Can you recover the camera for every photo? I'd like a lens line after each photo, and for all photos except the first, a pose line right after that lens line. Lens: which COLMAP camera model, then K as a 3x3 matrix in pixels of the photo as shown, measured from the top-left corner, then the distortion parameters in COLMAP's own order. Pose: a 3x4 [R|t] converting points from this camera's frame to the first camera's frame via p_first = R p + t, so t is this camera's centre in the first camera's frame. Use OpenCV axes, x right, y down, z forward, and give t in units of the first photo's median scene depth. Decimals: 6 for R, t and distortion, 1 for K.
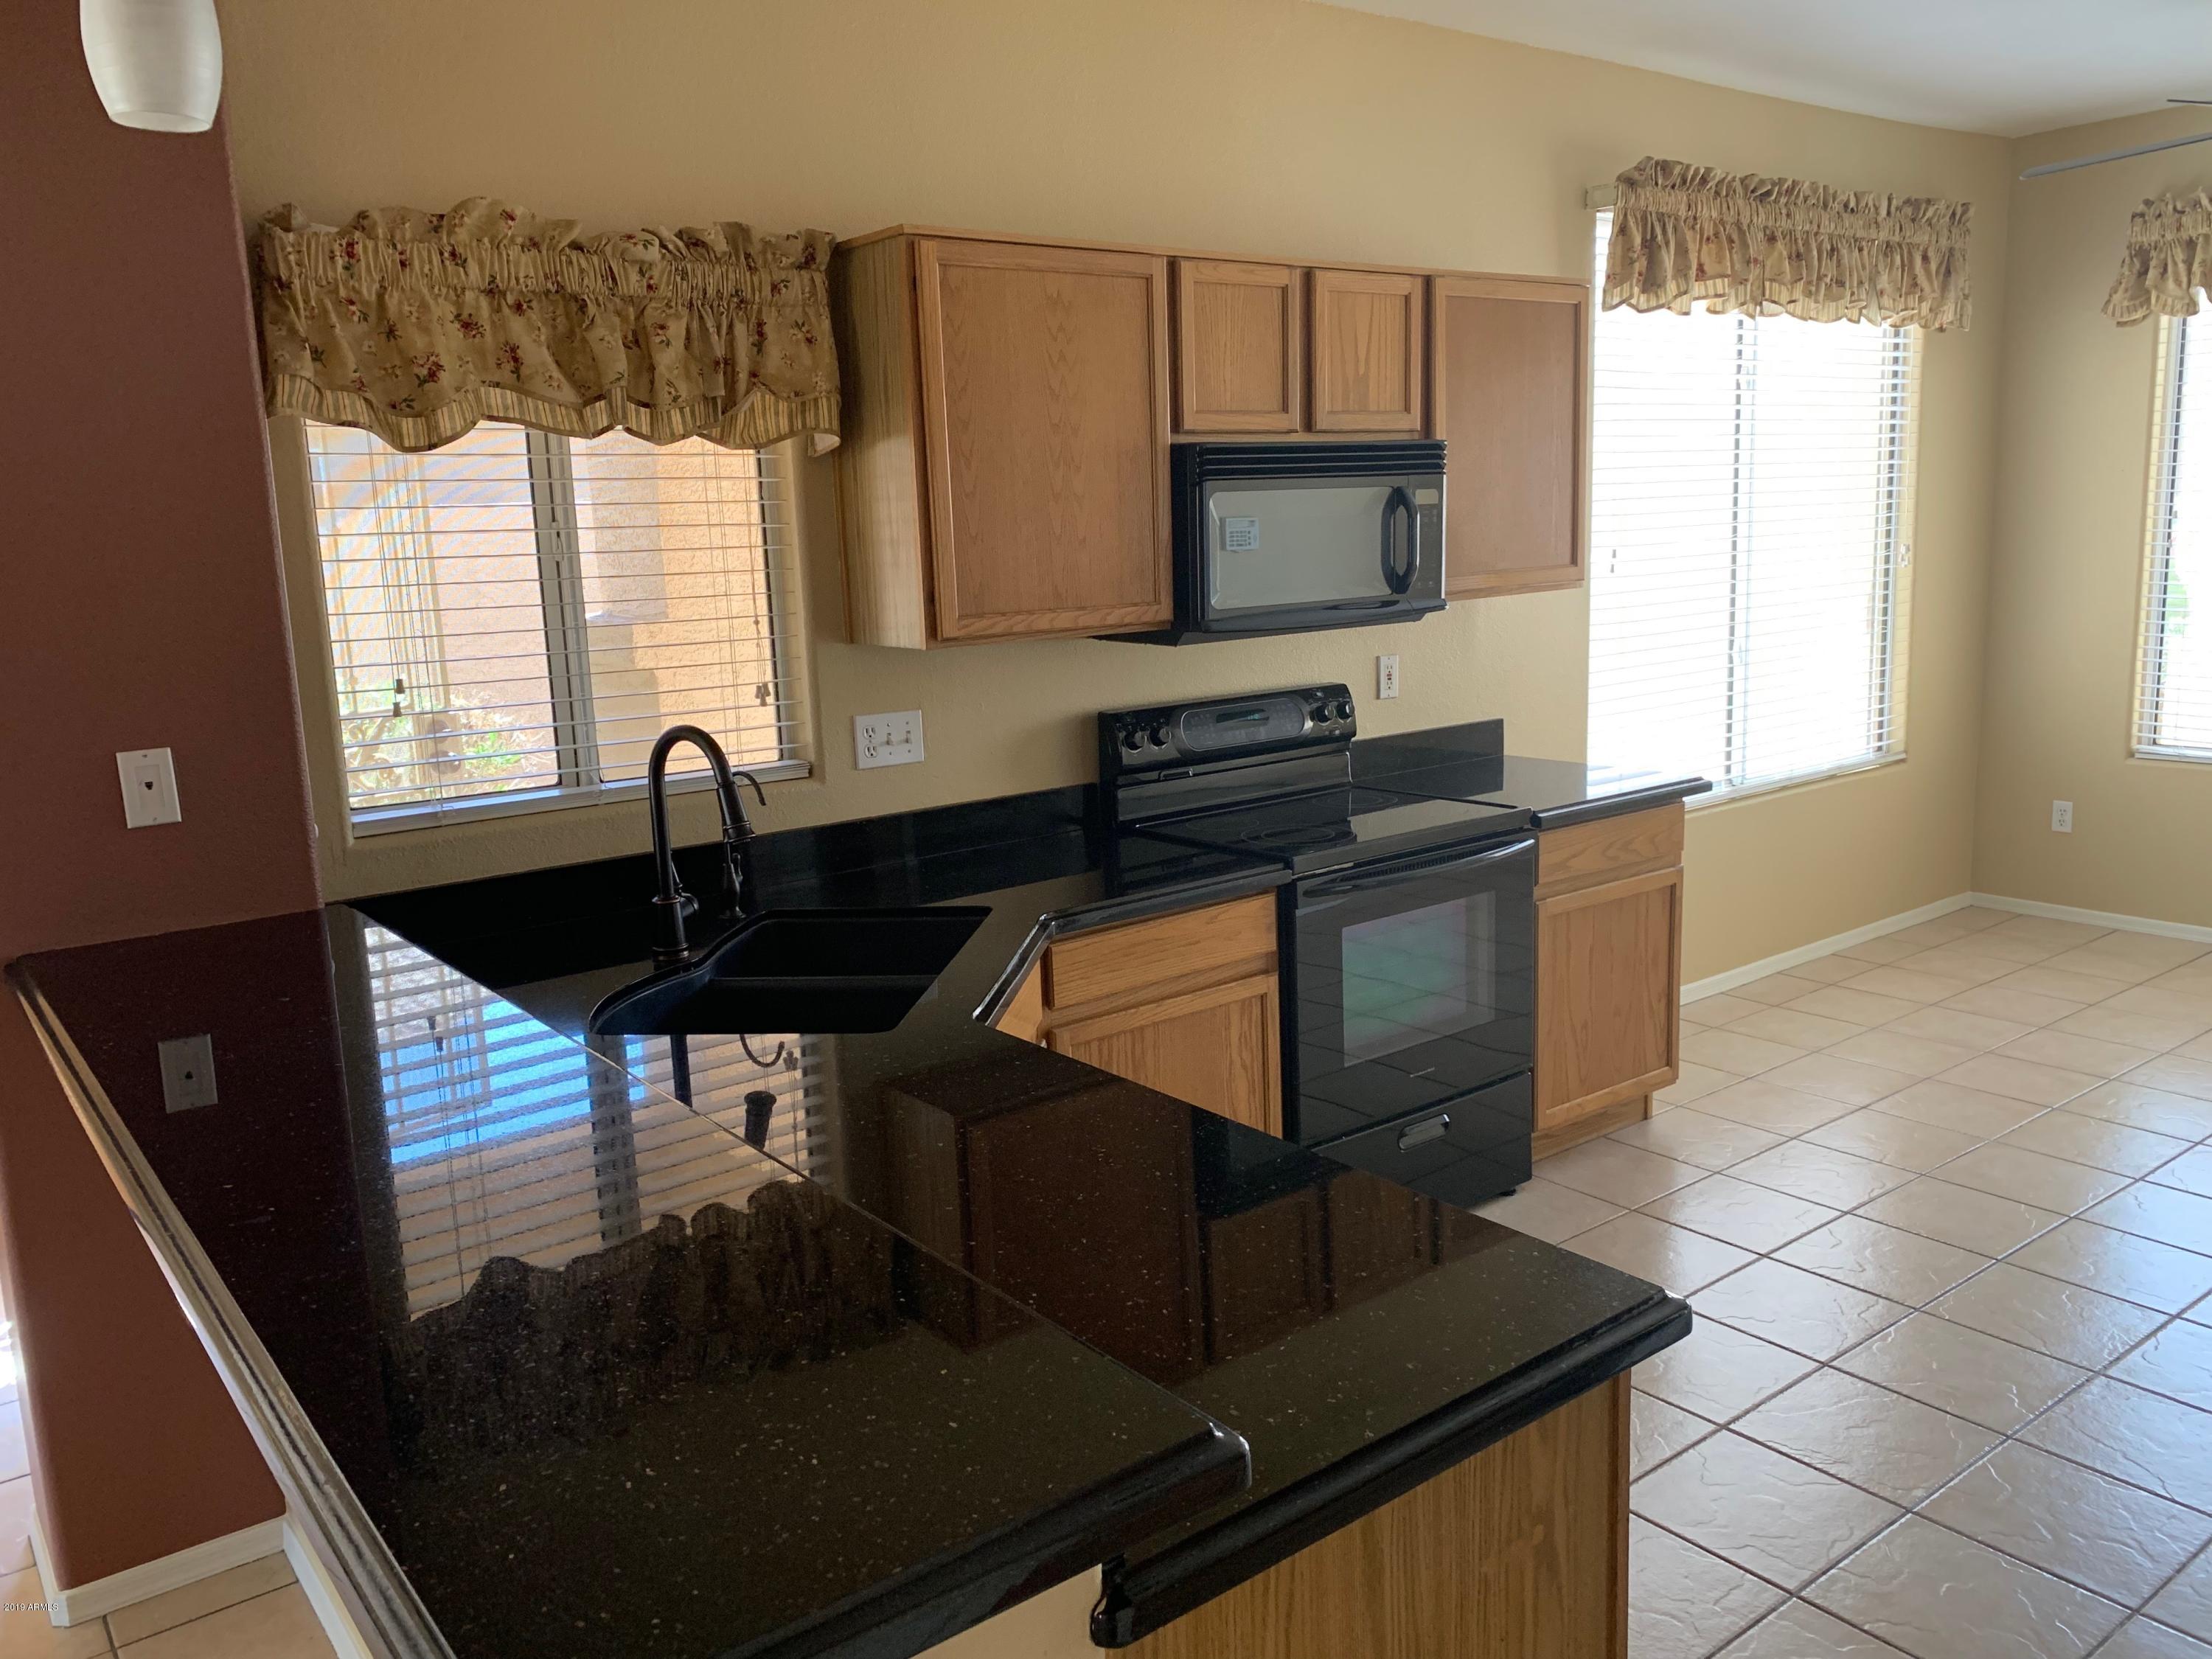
lens RADIAL K [[1700.5, 0, 1106.0], [0, 1700.5, 829.5], [0, 0, 1]] dist [0.068979, -0.052150]
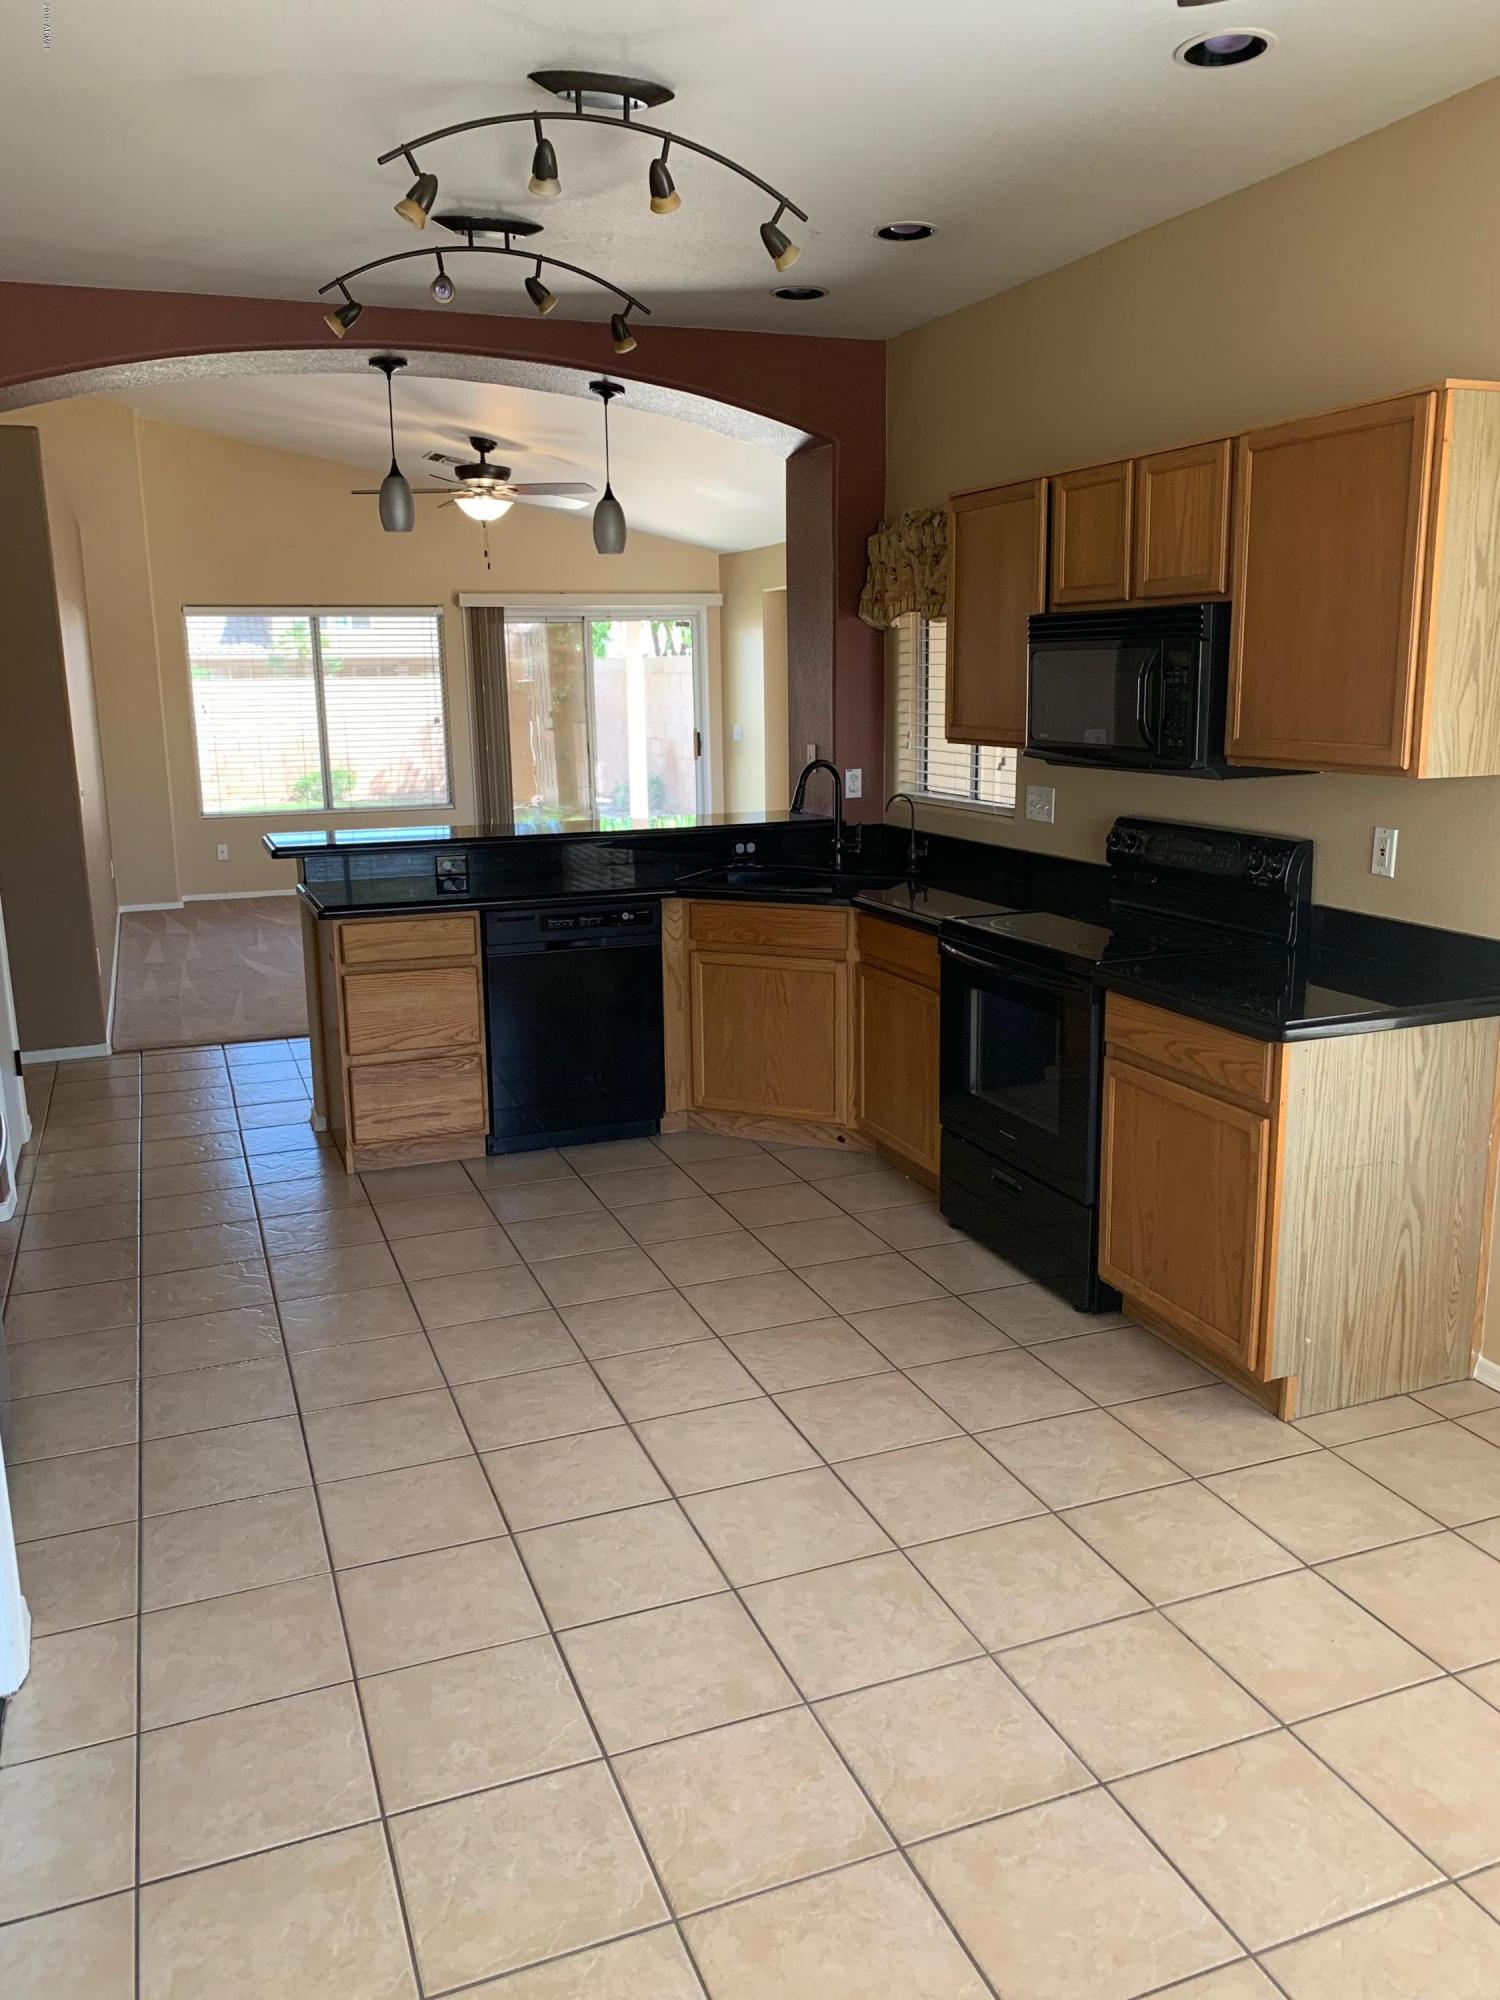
lens RADIAL K [[1537.5, 0, 750.0], [0, 1537.5, 1000.0], [0, 0, 1]] dist [0.068979, -0.052150]
pose [[-0.281454, 0.242949, -0.928310, 1.195108], [-0.149900, 0.944409, 0.292611, -0.236126], [0.947794, 0.221511, -0.229390, 1.015705]]
